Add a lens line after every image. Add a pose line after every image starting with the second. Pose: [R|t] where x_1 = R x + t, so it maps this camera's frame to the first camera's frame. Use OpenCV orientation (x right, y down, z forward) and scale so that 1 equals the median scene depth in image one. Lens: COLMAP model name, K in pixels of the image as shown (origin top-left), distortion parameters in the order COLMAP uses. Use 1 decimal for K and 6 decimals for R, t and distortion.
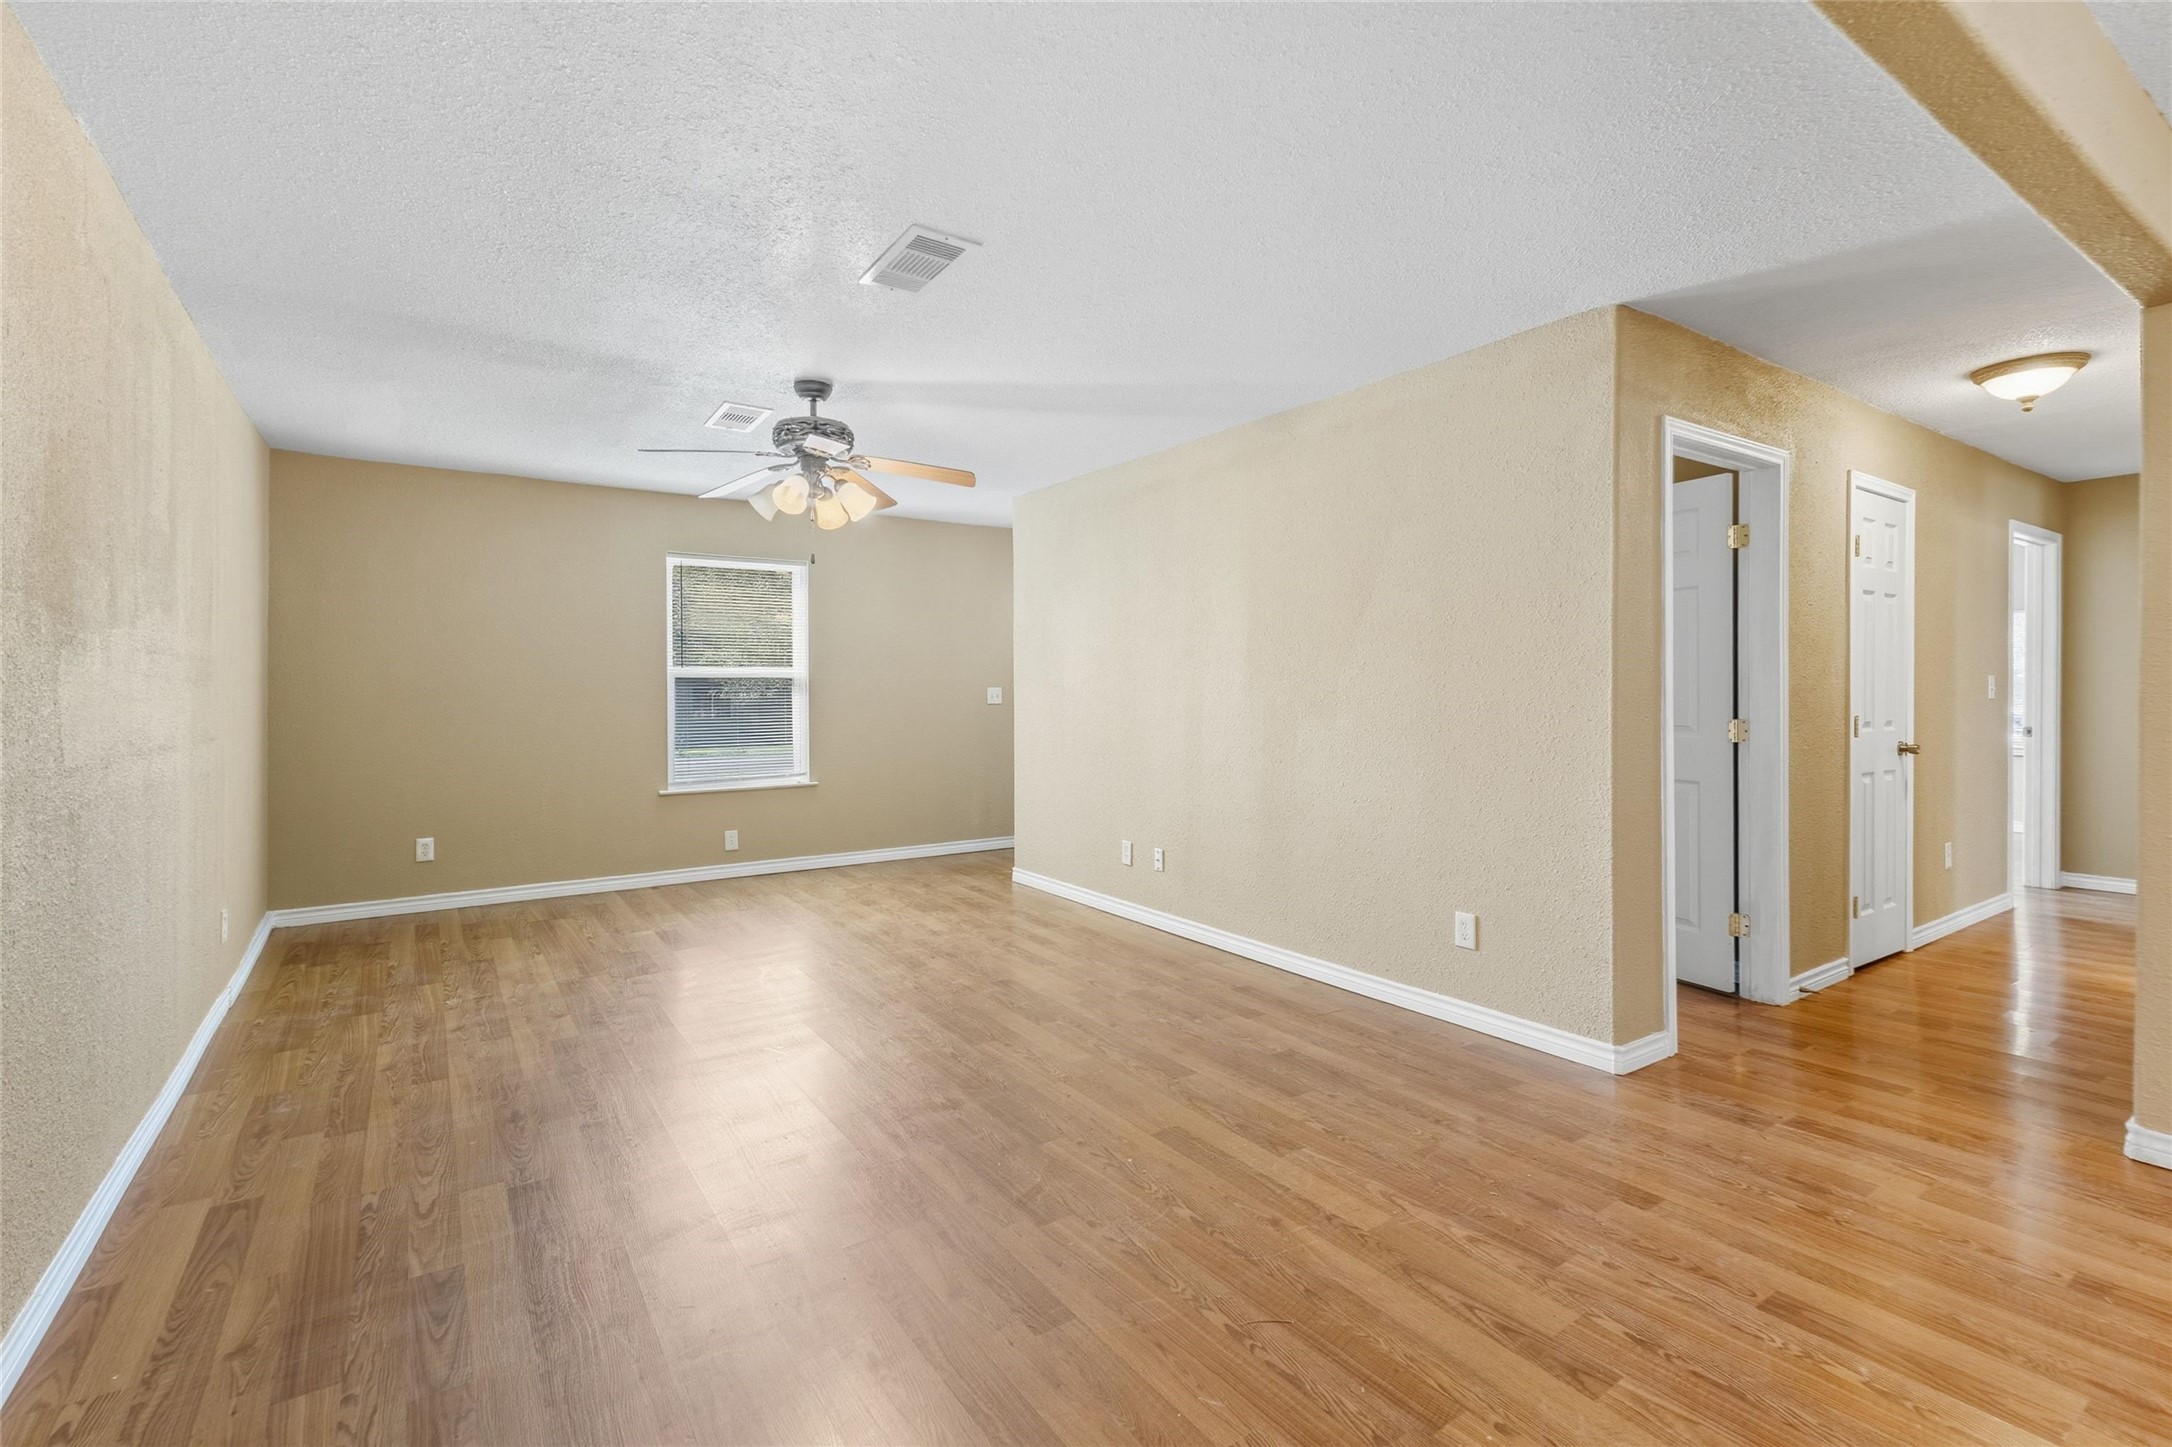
lens RADIAL K [[994.4, 0, 1113.3], [0, 994.4, 702.0], [0, 0, 1]] dist [-0.003636, -0.000269]
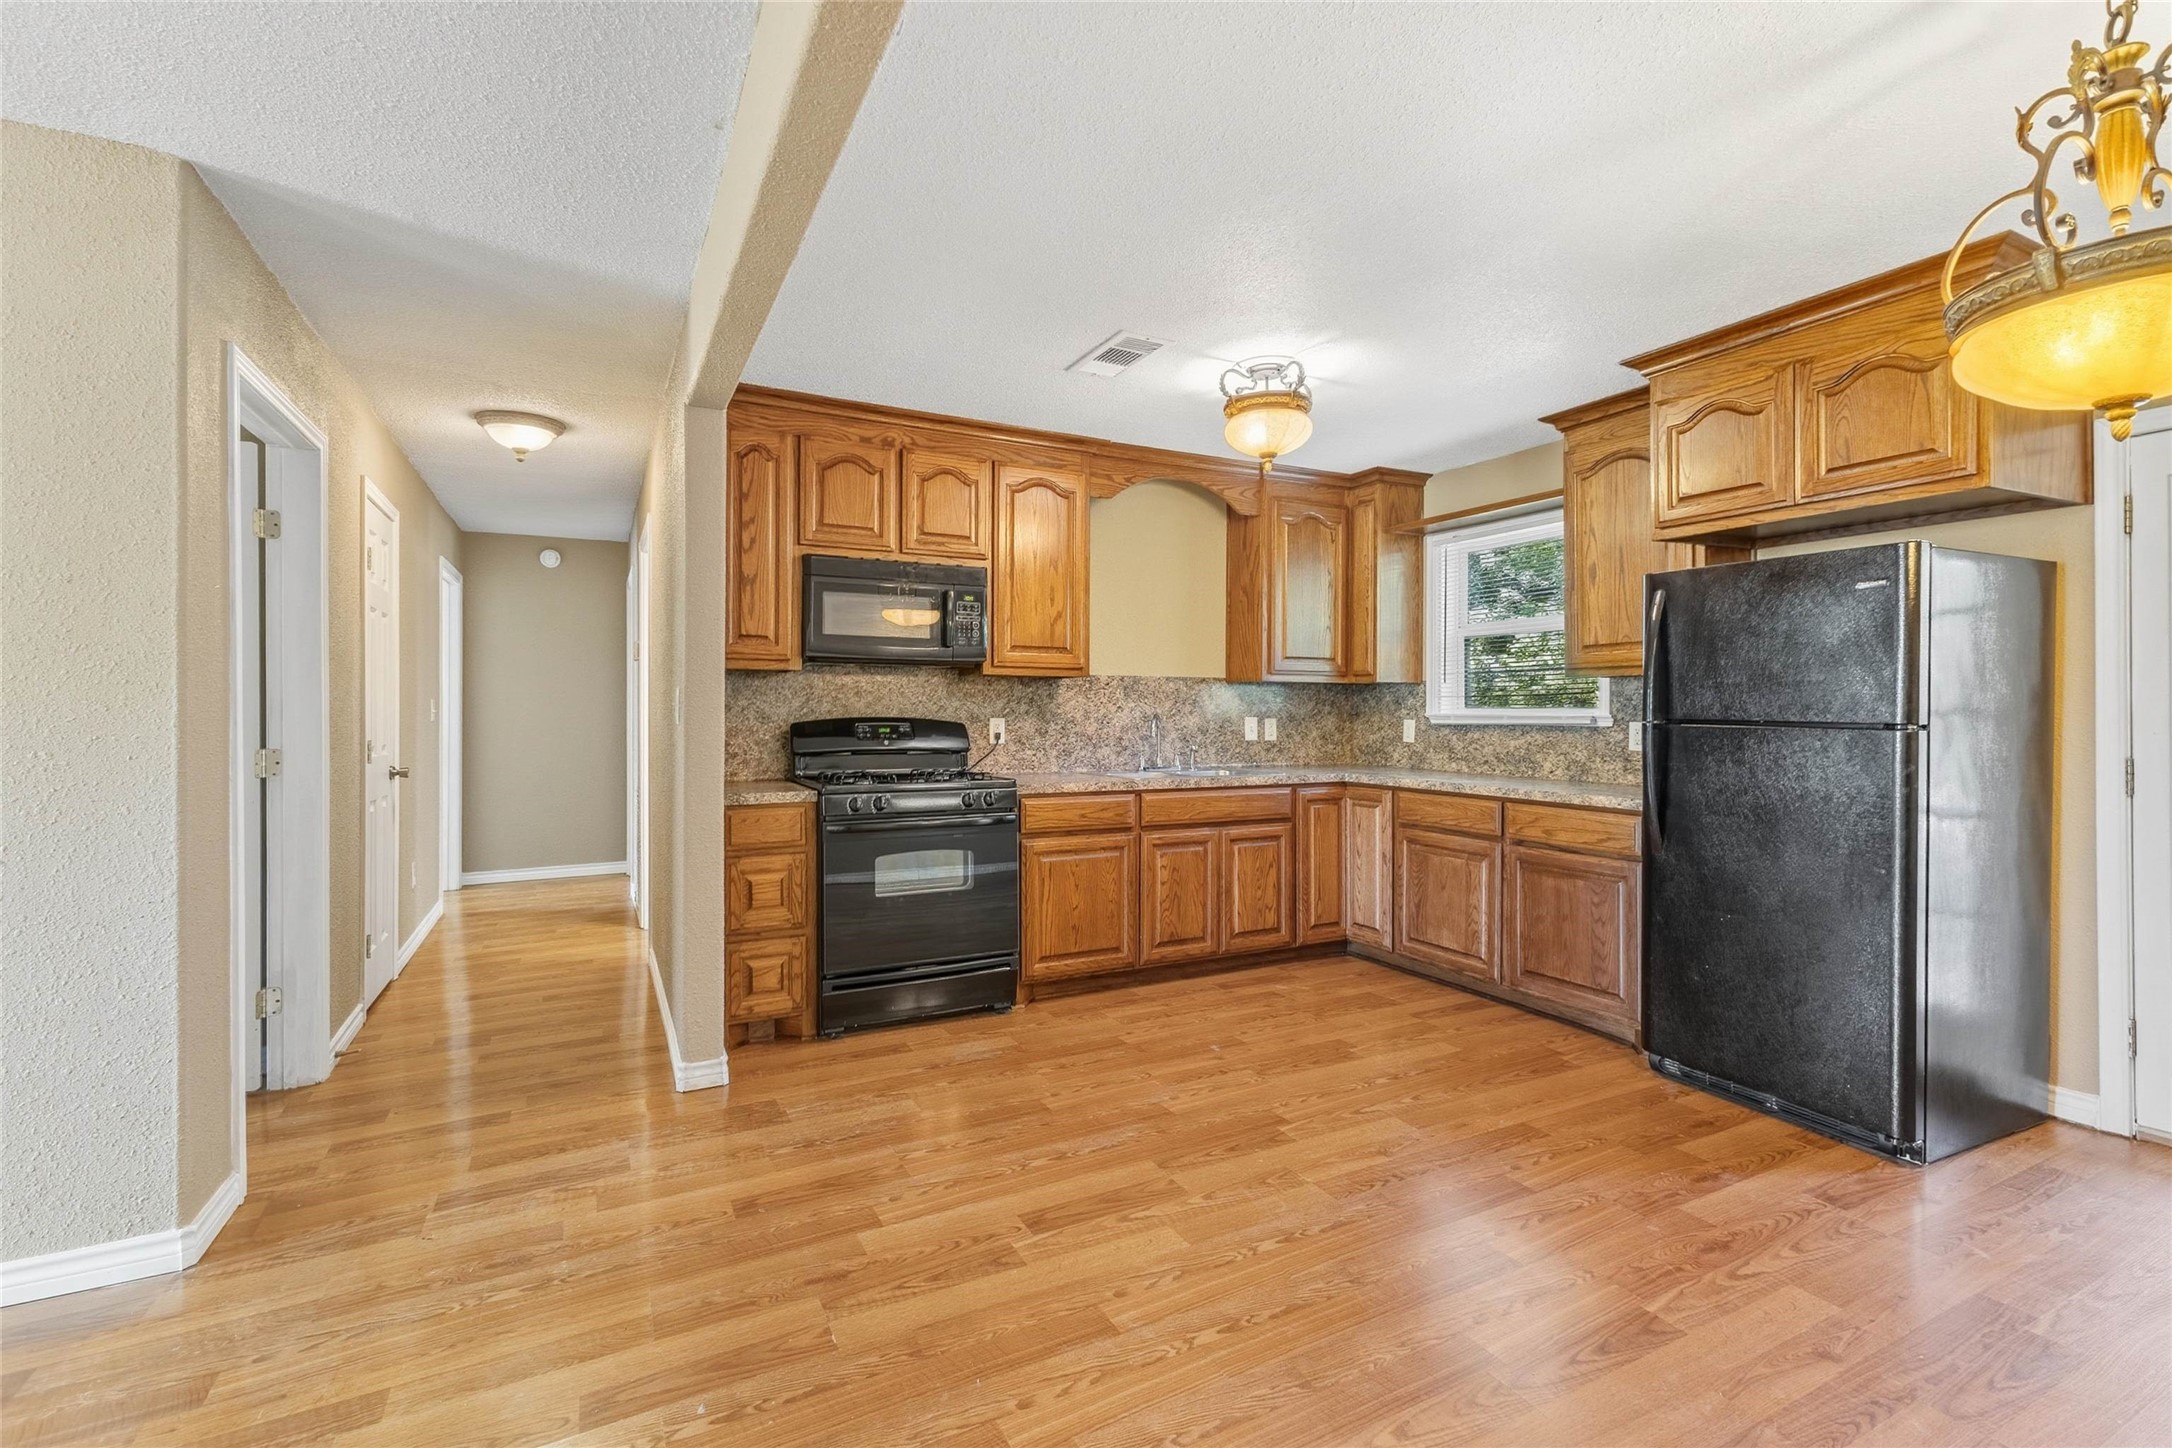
lens RADIAL K [[962.7, 0, 1081.7], [0, 962.7, 708.2], [0, 0, 1]] dist [0.003577, -0.000342]
pose [[0.140203, 0.000727, 0.990123, -0.063413], [0.018214, 0.999829, -0.003313, -0.001336], [-0.989955, 0.018498, 0.140166, 0.244143]]
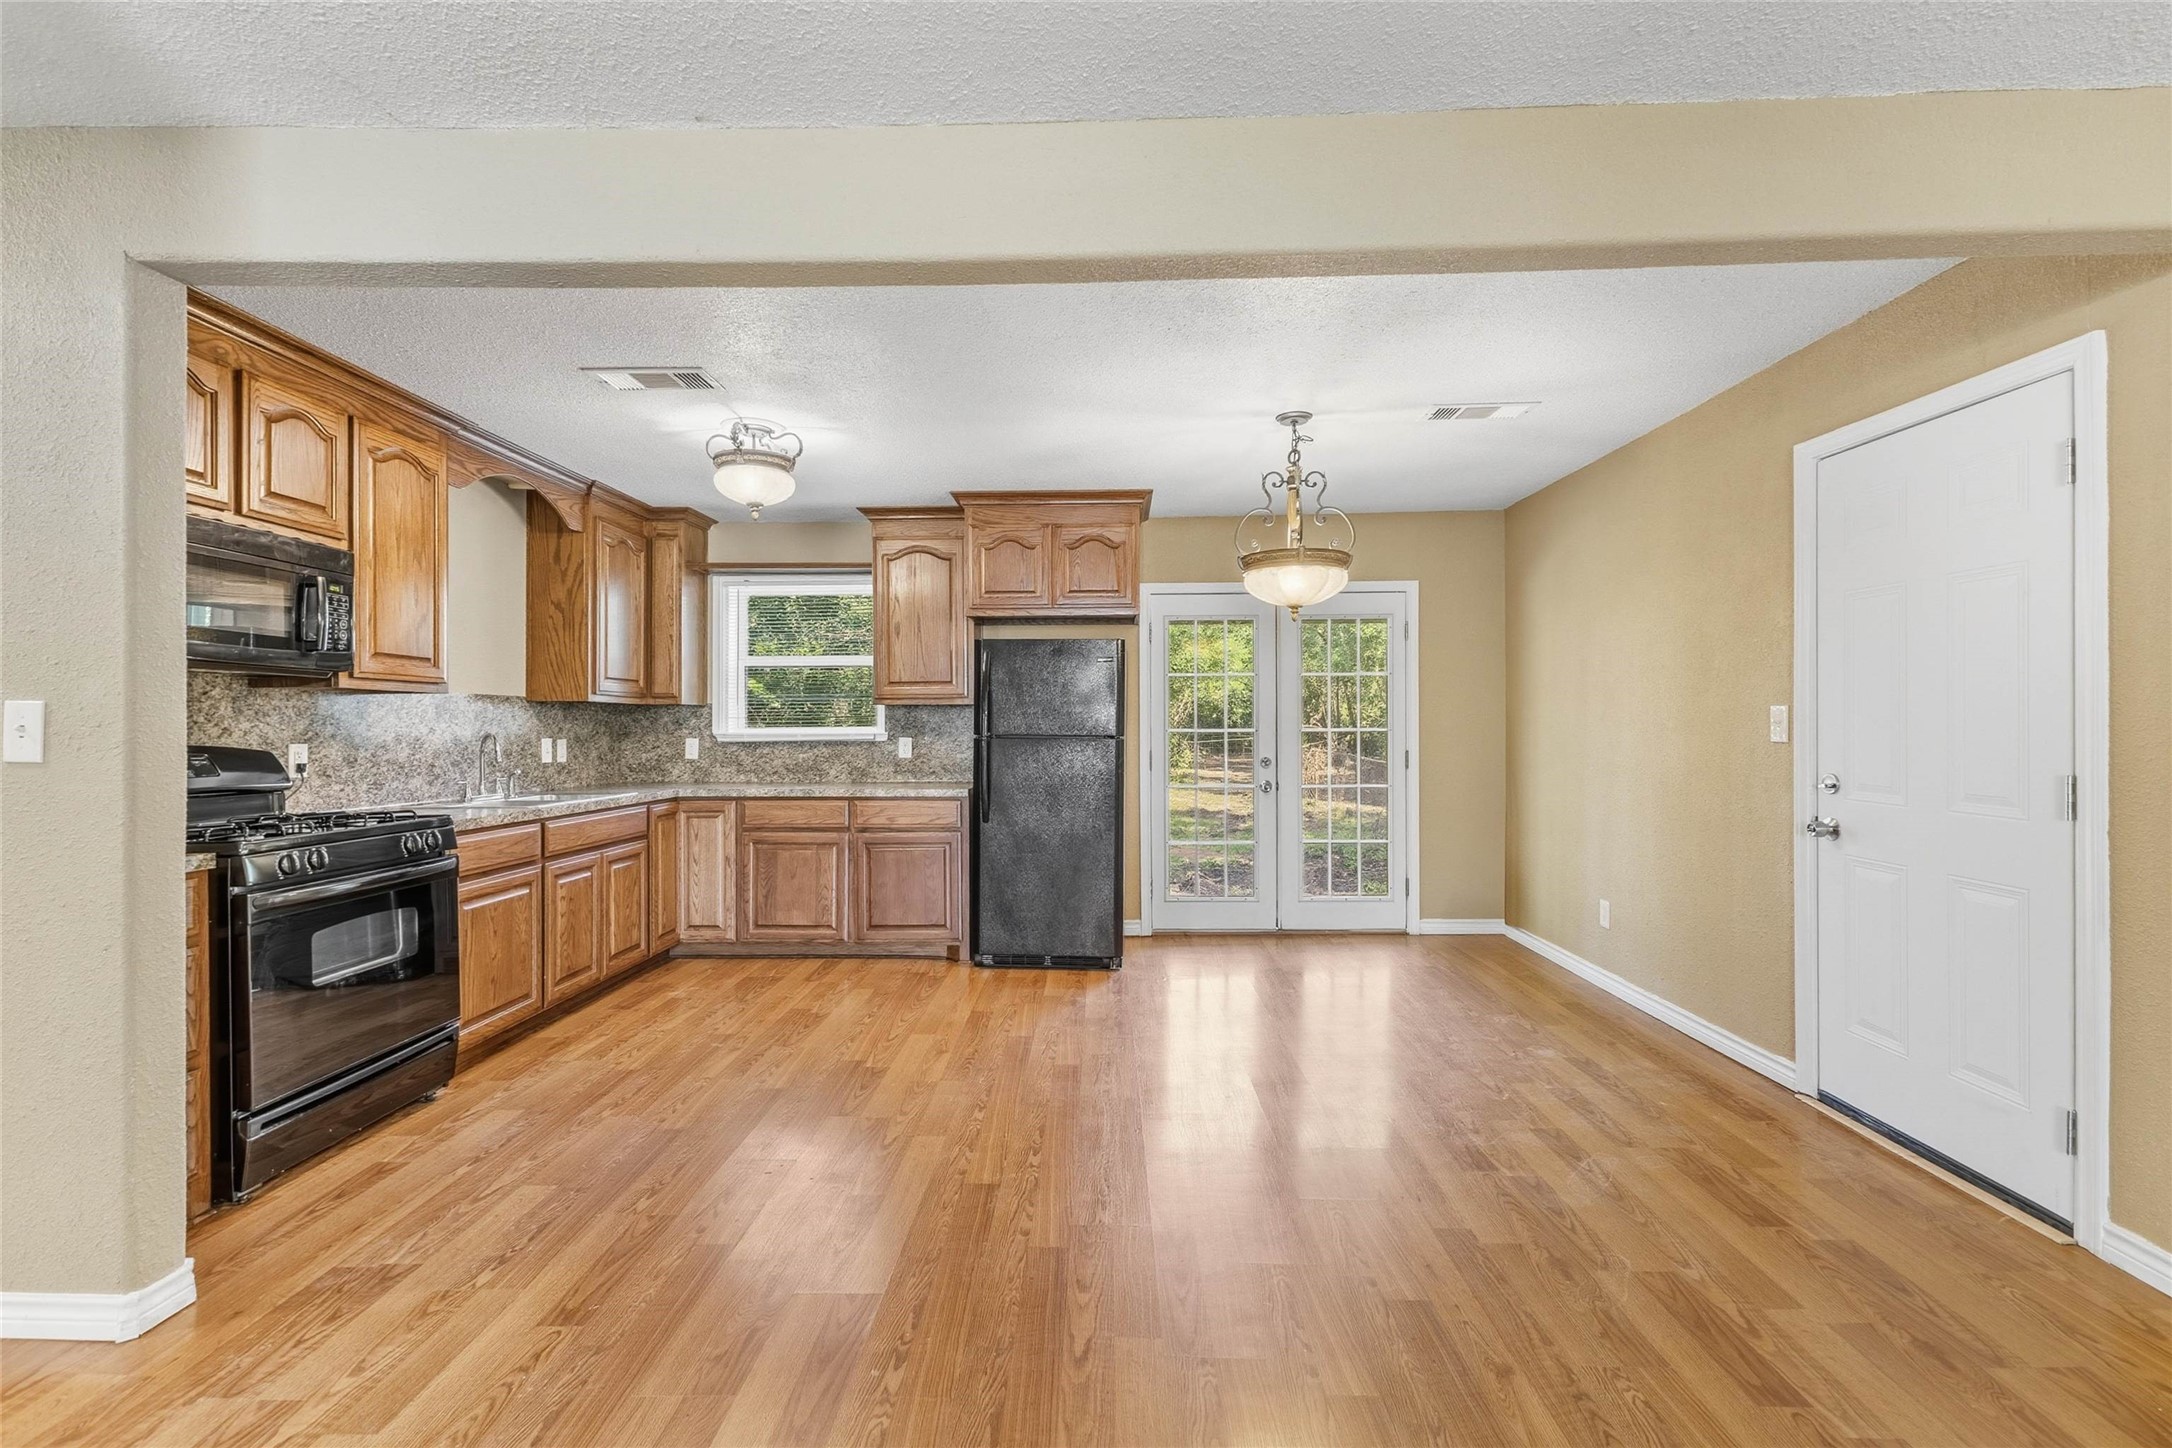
lens RADIAL K [[943.8, 0, 1083.6], [0, 943.8, 716.1], [0, 0, 1]] dist [0.011460, -0.000041]
pose [[-0.800260, 0.008511, 0.599593, -0.019842], [0.014729, 0.999877, 0.005465, -0.015848], [-0.599473, 0.013204, -0.800286, 0.825297]]
